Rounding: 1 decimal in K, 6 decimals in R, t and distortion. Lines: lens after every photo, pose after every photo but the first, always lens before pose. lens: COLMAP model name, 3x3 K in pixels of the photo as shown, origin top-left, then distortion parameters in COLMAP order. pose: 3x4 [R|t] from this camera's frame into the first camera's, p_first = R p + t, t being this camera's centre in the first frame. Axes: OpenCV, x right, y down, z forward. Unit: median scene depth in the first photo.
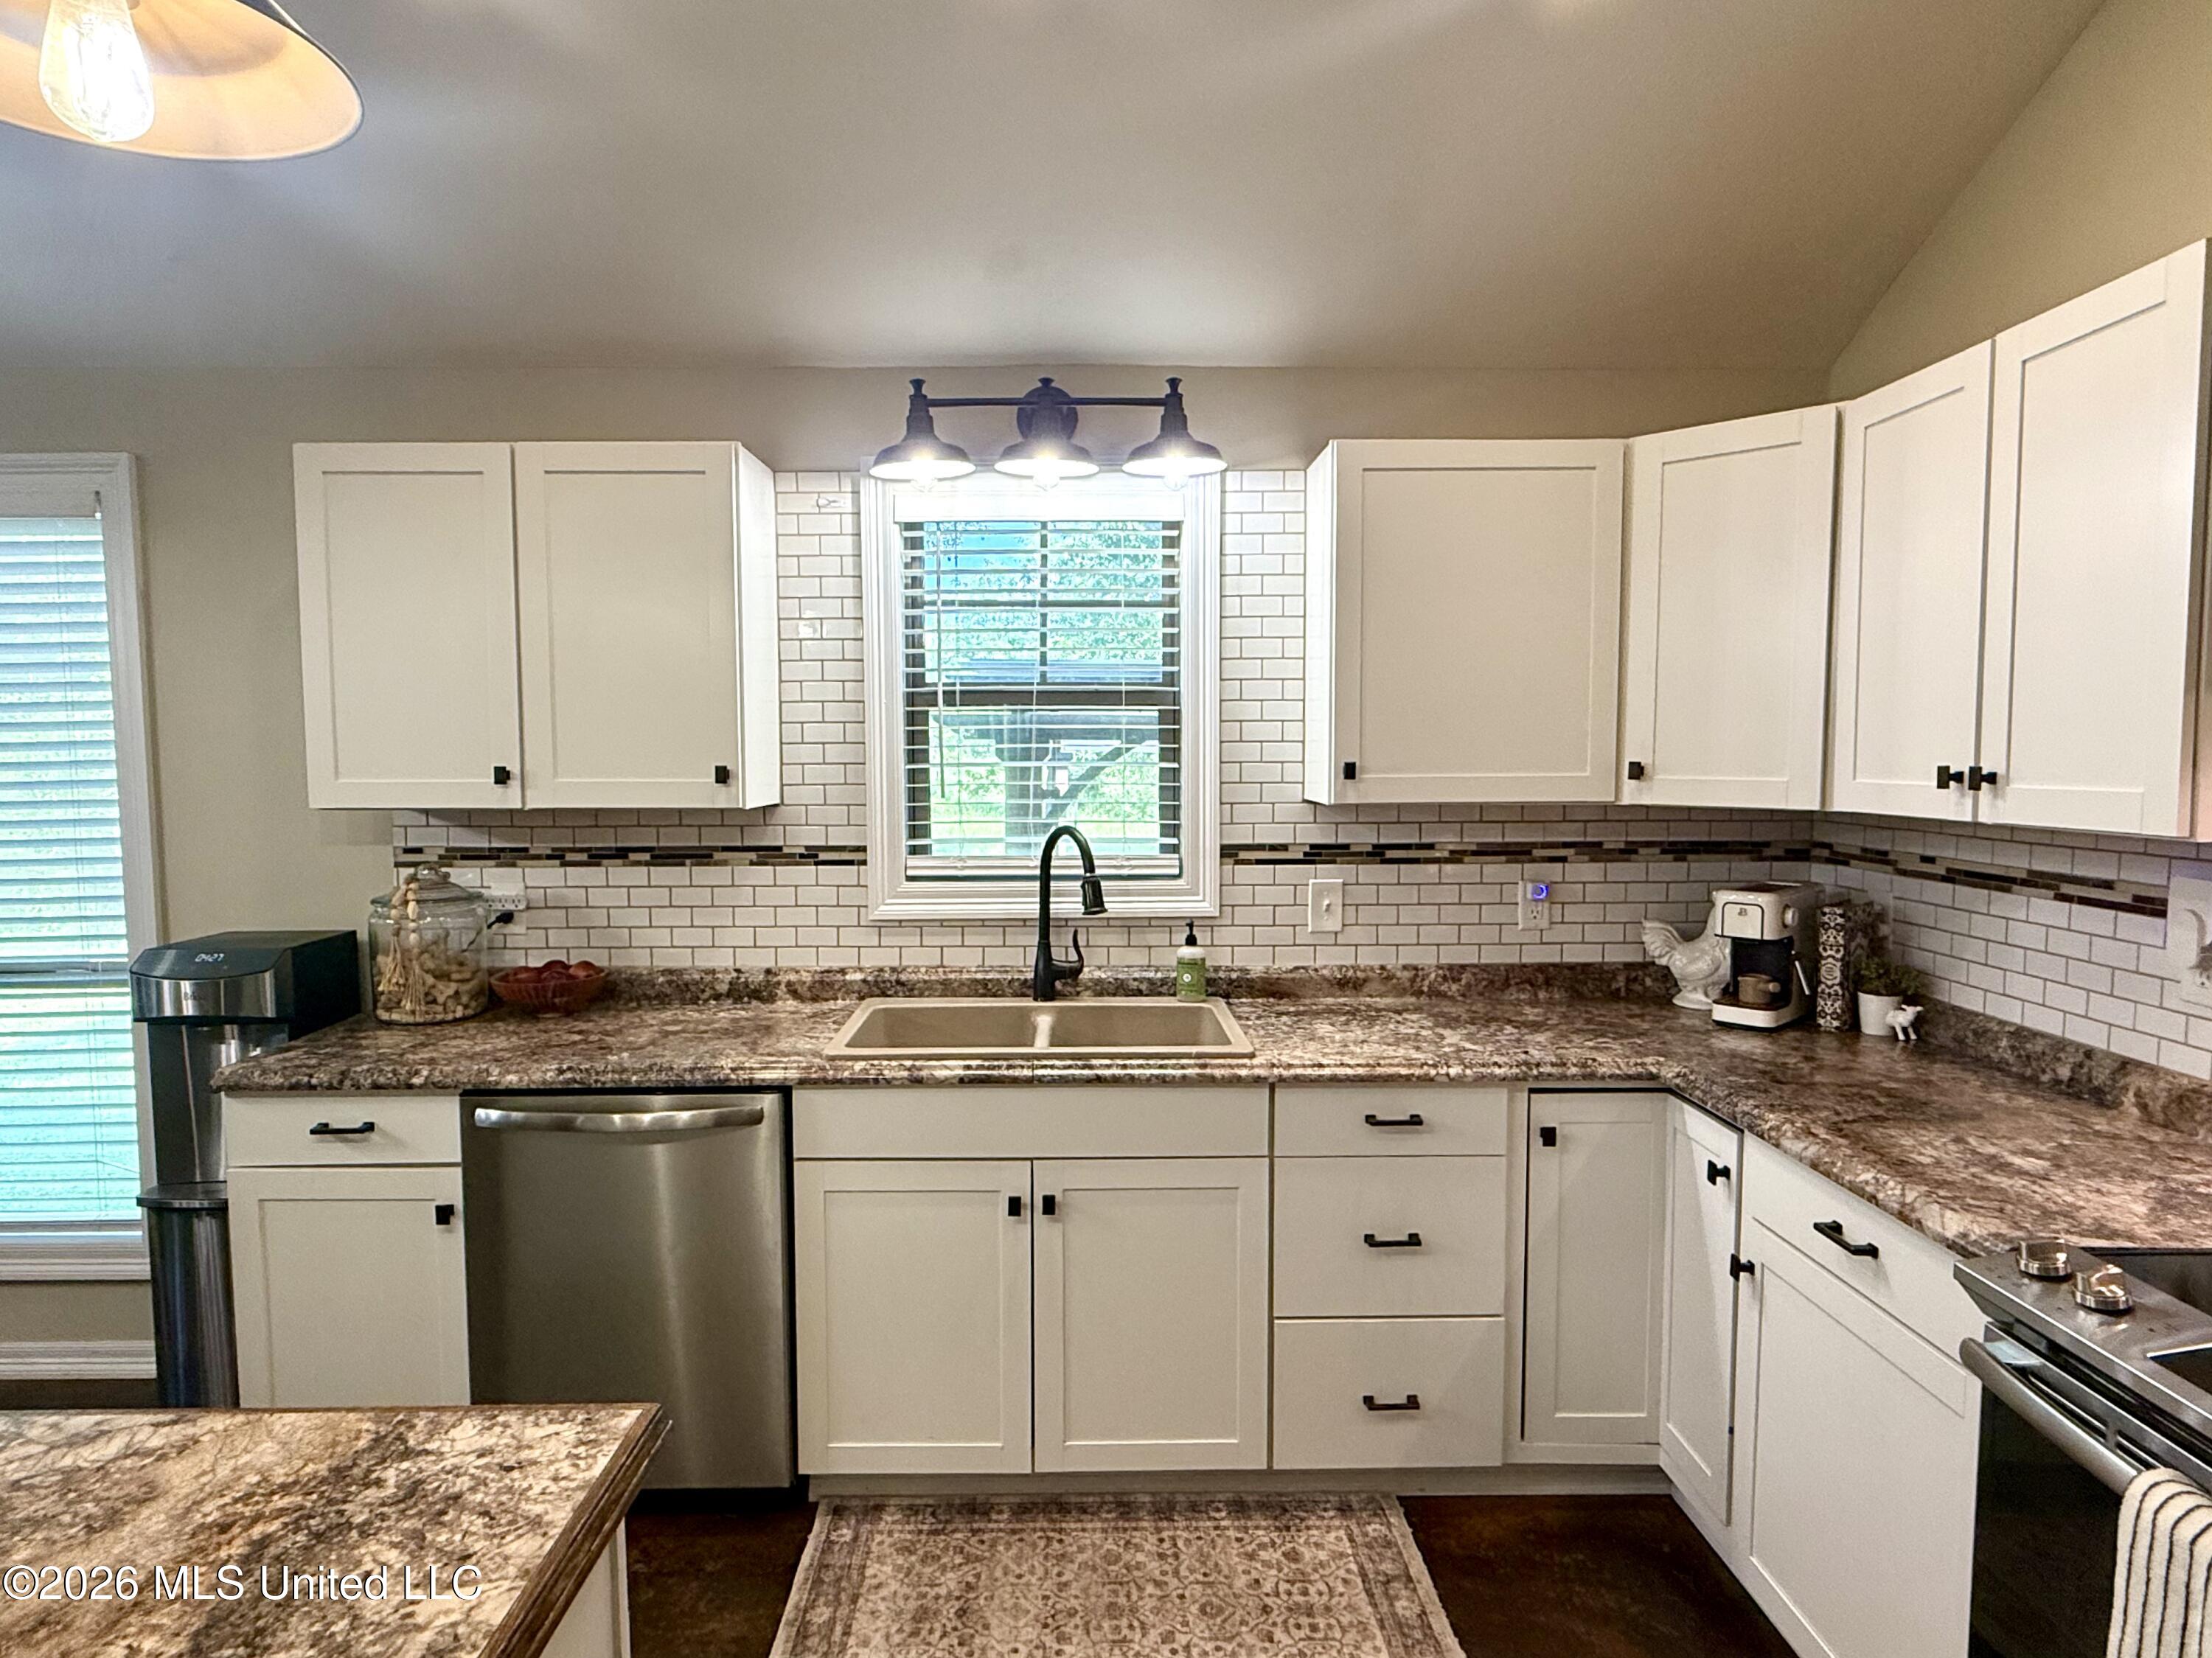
lens RADIAL K [[1248.1, 0, 1094.1], [0, 1248.1, 839.0], [0, 0, 1]] dist [0.001021, -0.001571]
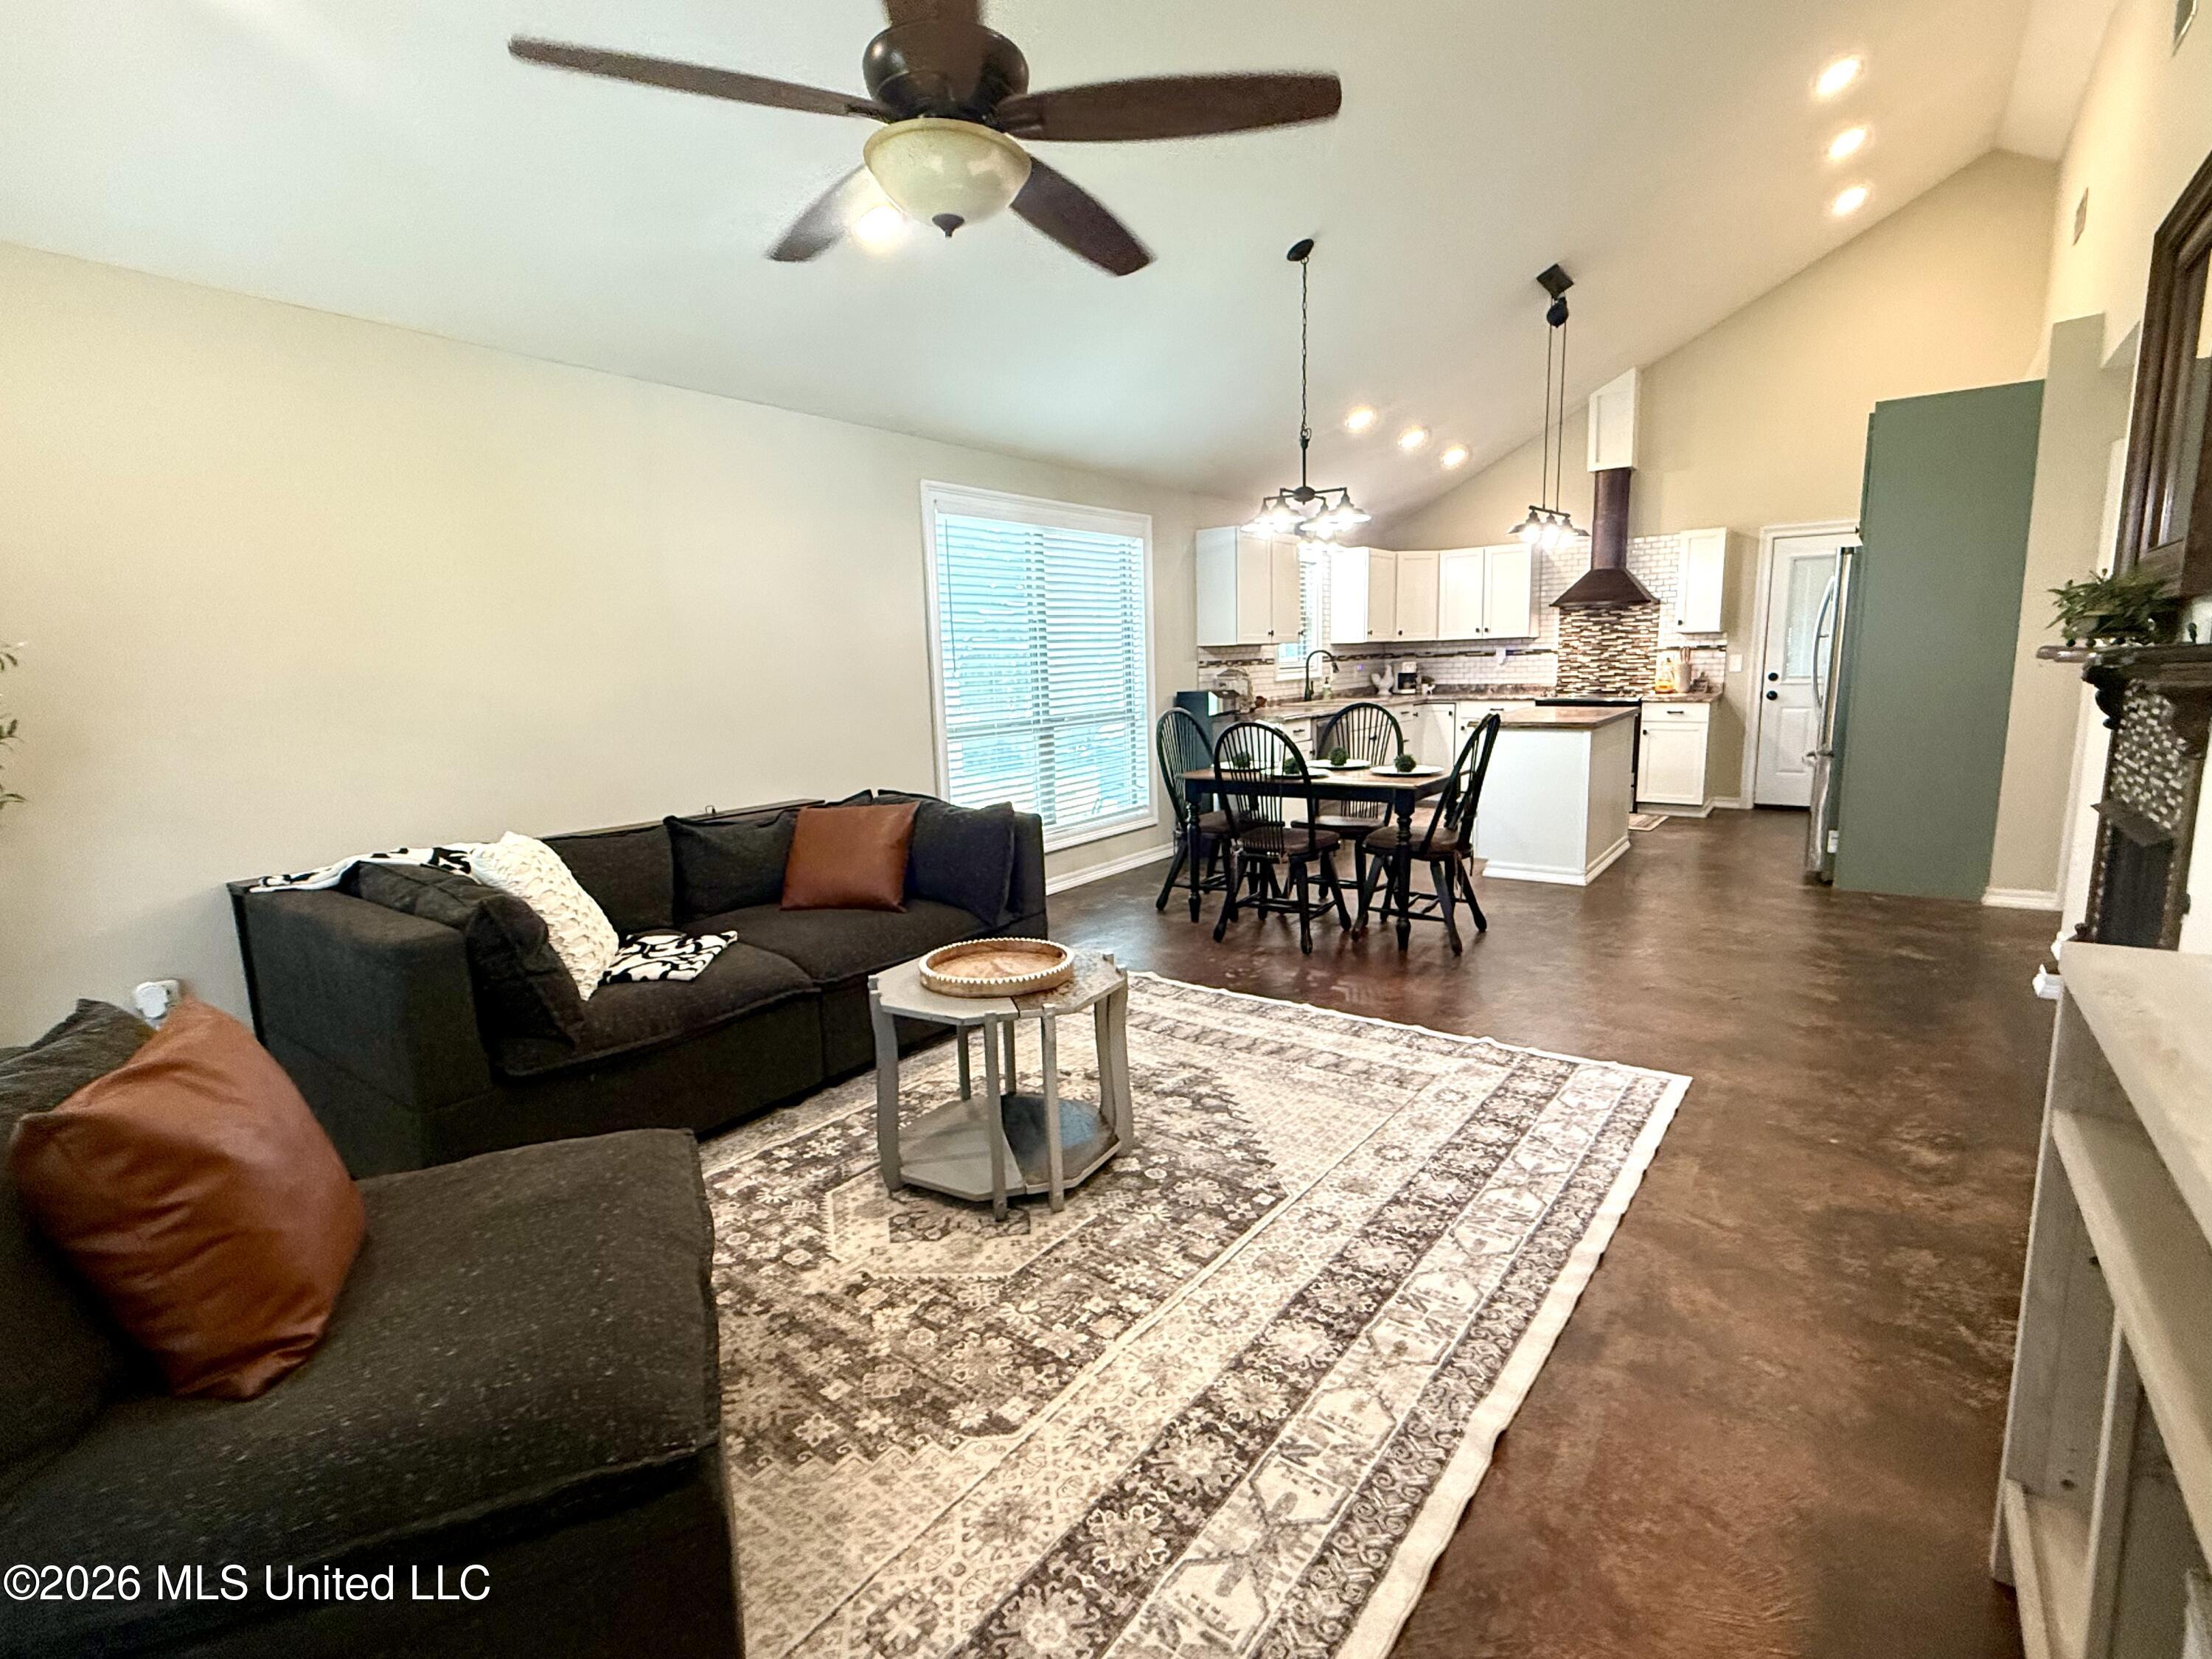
lens RADIAL K [[1005.3, 0, 1109.9], [0, 1005.3, 821.2], [0, 0, 1]] dist [-0.001953, 0.000981]
pose [[0.606608, -0.144495, 0.781759, -2.902547], [0.085967, 0.989500, 0.116187, 0.096623], [-0.790339, -0.003275, 0.612661, -0.301061]]
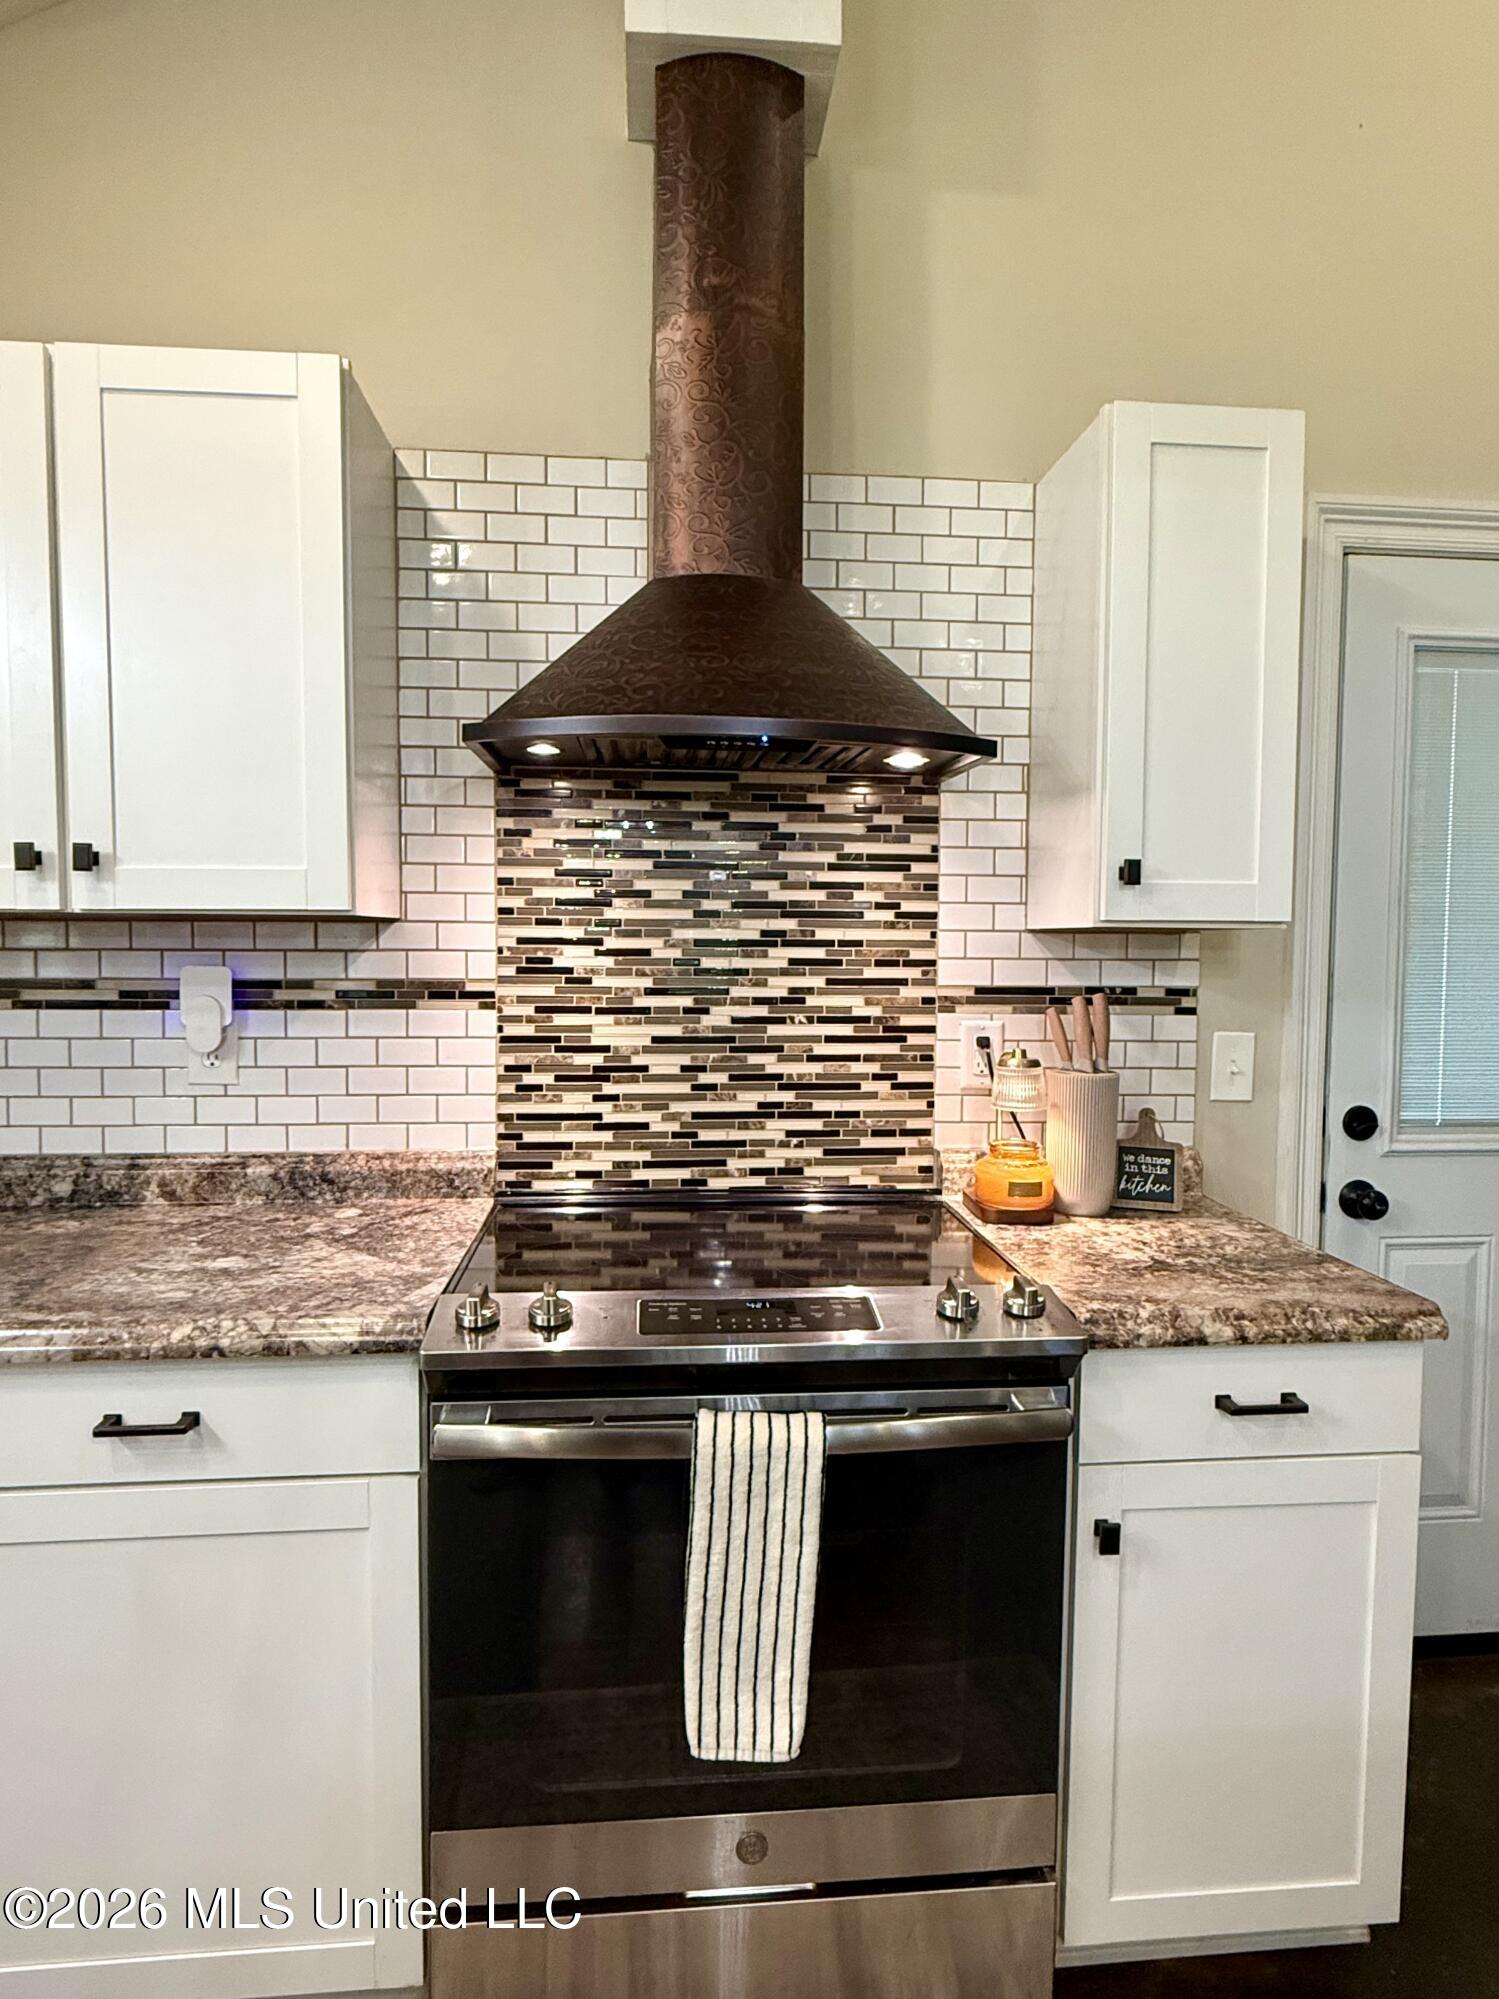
lens RADIAL K [[1128.0, 0, 751.3], [0, 1128.0, 995.3], [0, 0, 1]] dist [0.001021, -0.001571]
pose [[-0.086028, -0.044973, 0.995277, -0.084930], [0.066027, 0.996527, 0.050737, 0.028424], [-0.994102, 0.070080, -0.082760, 0.459033]]
